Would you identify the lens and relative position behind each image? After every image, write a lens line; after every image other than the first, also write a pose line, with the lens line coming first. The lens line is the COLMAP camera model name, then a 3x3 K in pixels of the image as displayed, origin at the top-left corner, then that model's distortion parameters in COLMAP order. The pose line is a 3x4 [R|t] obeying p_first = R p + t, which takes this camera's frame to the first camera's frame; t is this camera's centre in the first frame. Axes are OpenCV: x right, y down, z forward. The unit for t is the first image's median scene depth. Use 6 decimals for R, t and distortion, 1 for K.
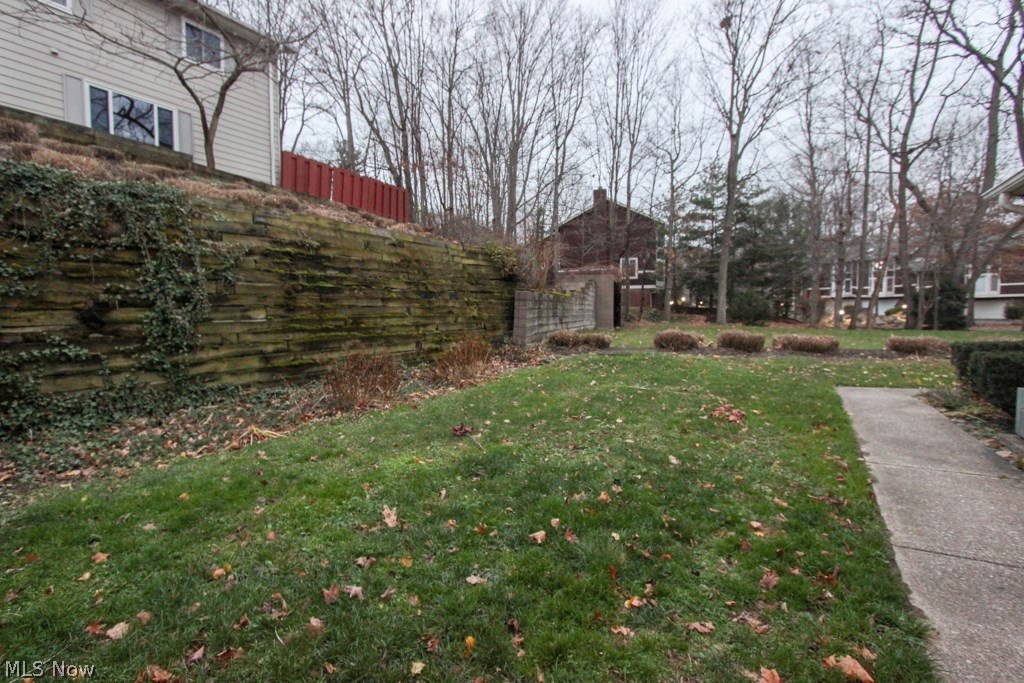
lens RADIAL K [[463.6, 0, 514.4], [0, 463.6, 339.5], [0, 0, 1]] dist [0.004825, 0.000889]
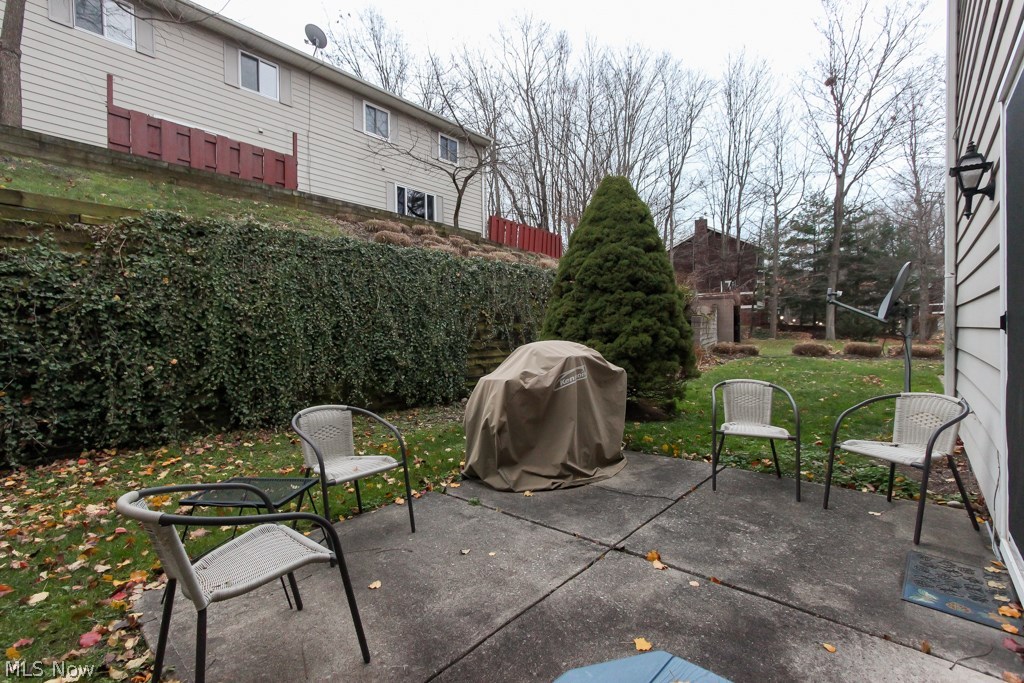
lens RADIAL K [[463.6, 0, 508.9], [0, 463.6, 338.3], [0, 0, 1]] dist [0.004825, 0.000889]
pose [[0.987568, 0.004924, -0.157114, -0.143530], [-0.011187, 0.999176, -0.039007, 0.013598], [0.156793, 0.040280, 0.986810, -0.231614]]
